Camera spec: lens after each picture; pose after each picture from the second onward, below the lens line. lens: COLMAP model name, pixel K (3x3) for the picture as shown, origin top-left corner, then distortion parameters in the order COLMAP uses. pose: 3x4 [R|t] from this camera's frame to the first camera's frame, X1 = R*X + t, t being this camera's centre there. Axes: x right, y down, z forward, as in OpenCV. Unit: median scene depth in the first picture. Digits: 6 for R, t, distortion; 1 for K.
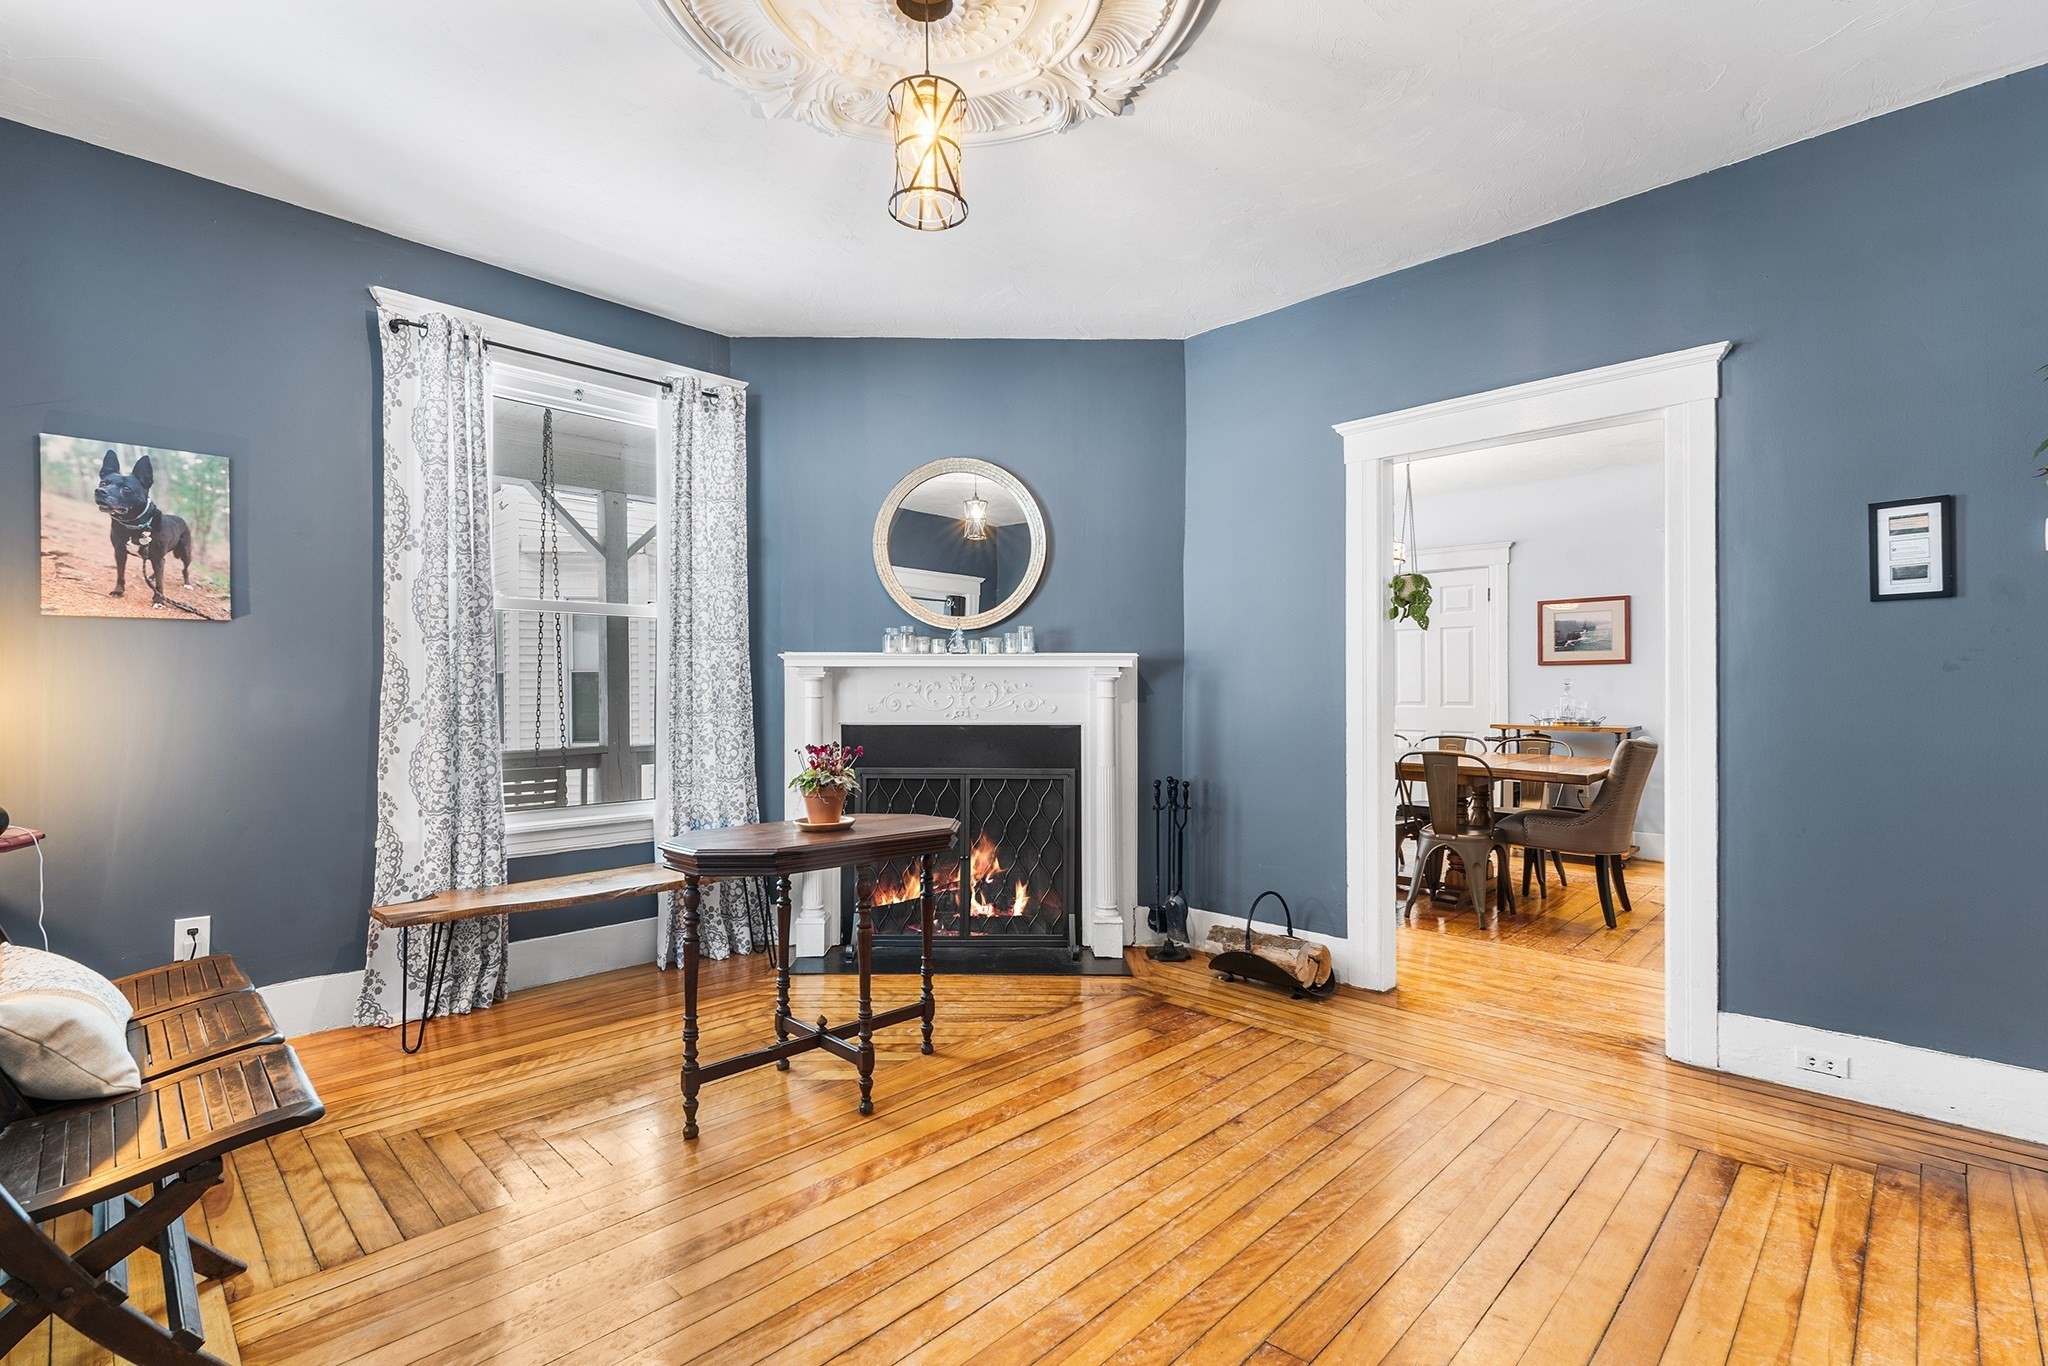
lens RADIAL K [[882.2, 0, 1038.1], [0, 882.2, 689.5], [0, 0, 1]] dist [-0.002820, 0.001275]
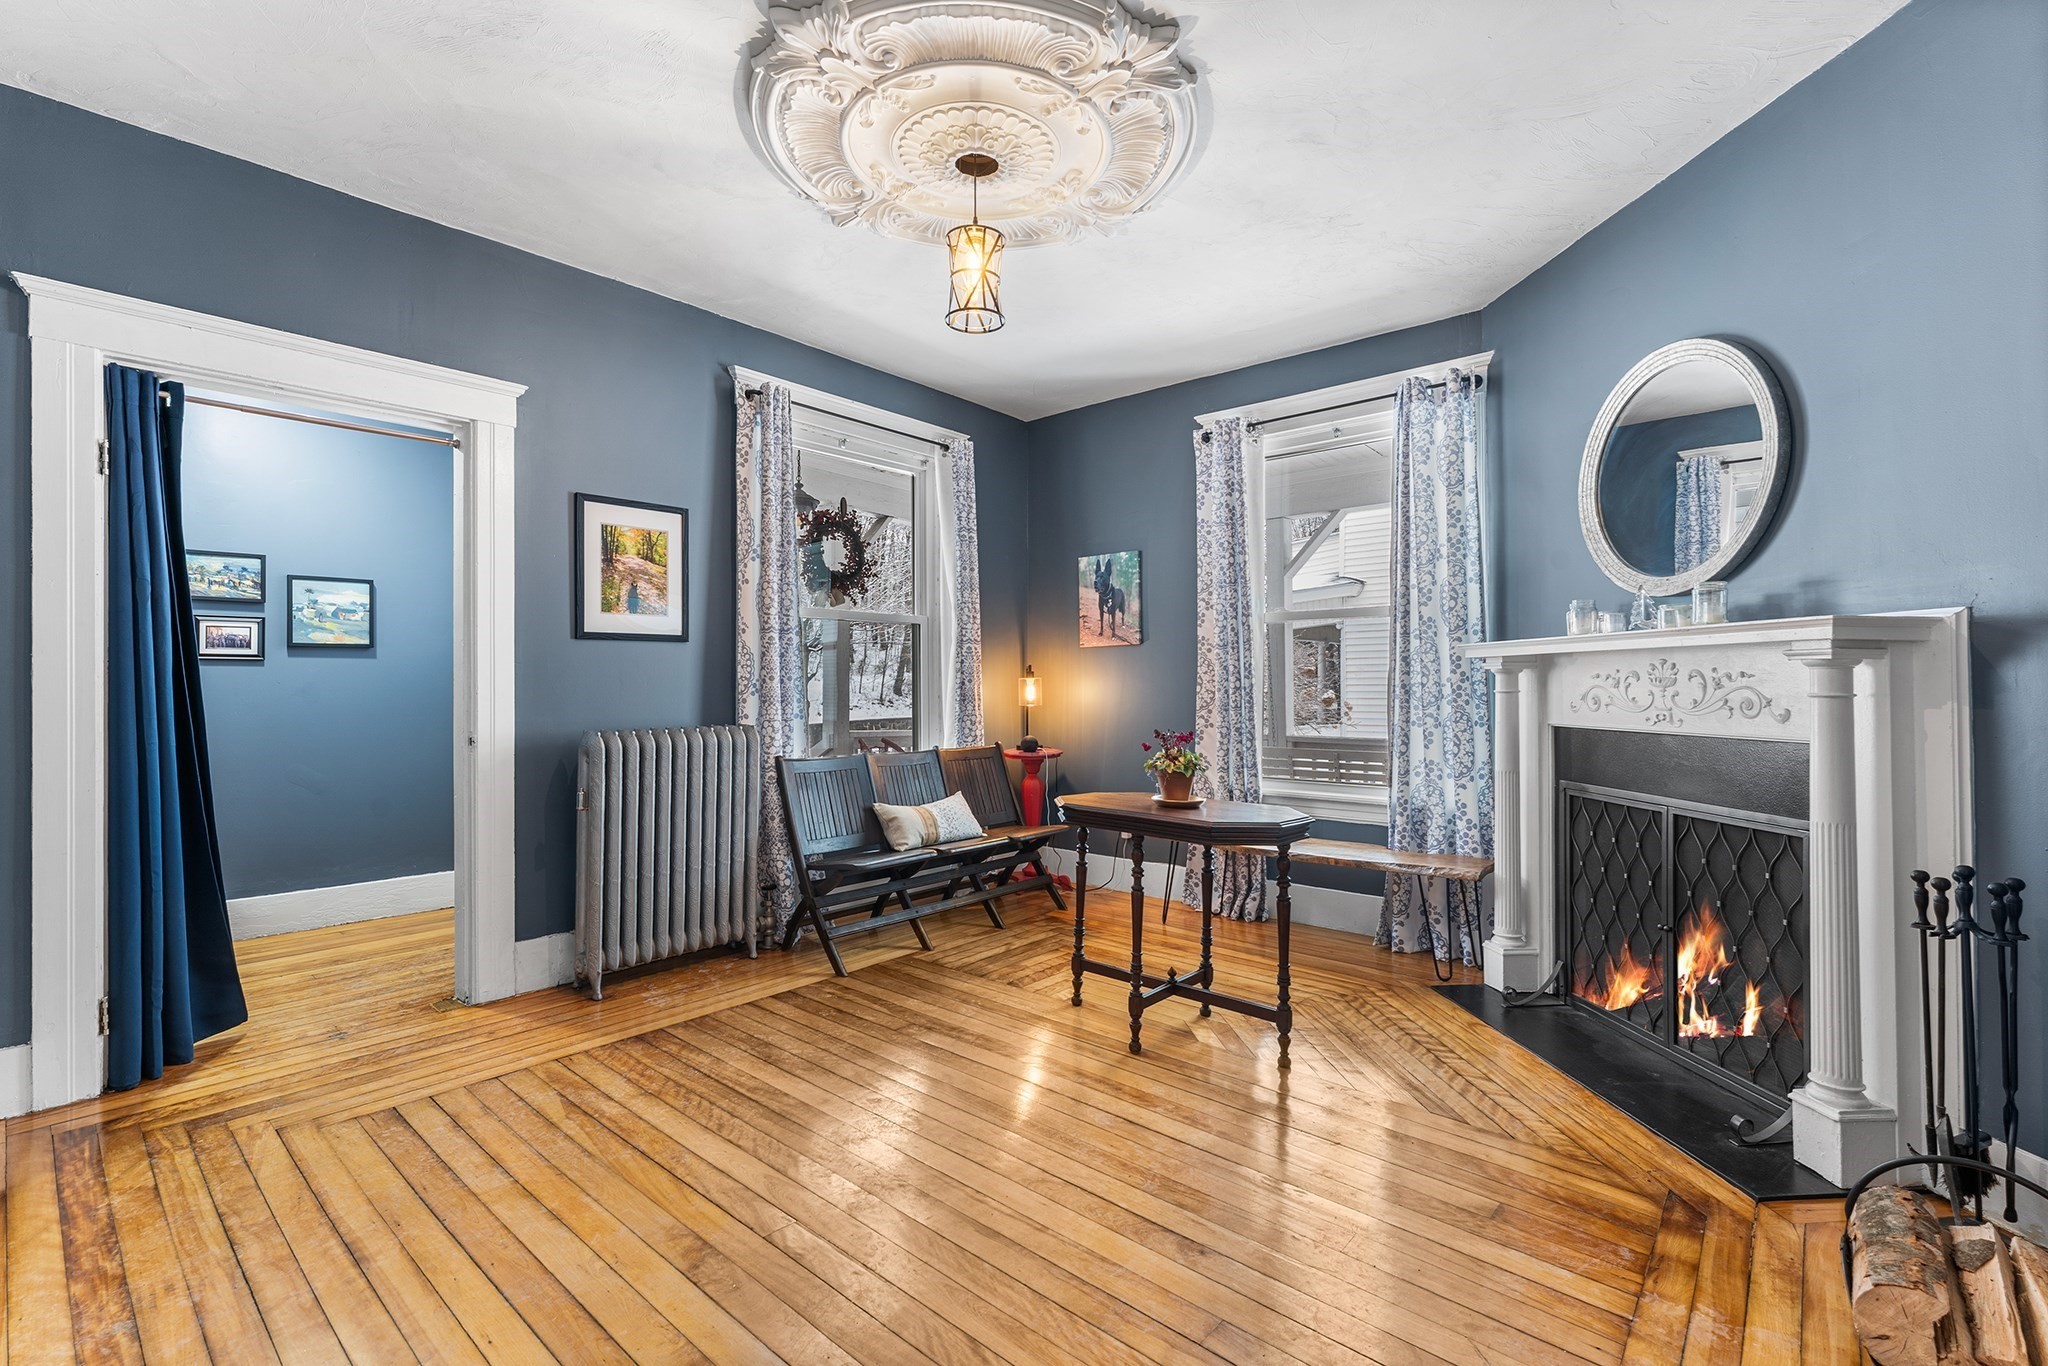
lens RADIAL K [[882.2, 0, 1019.5], [0, 882.2, 673.6], [0, 0, 1]] dist [-0.002820, 0.001275]
pose [[0.085391, -0.012064, -0.996275, 0.806262], [0.003307, 0.999925, -0.011825, -0.001482], [0.996342, -0.002285, 0.085424, 0.637173]]
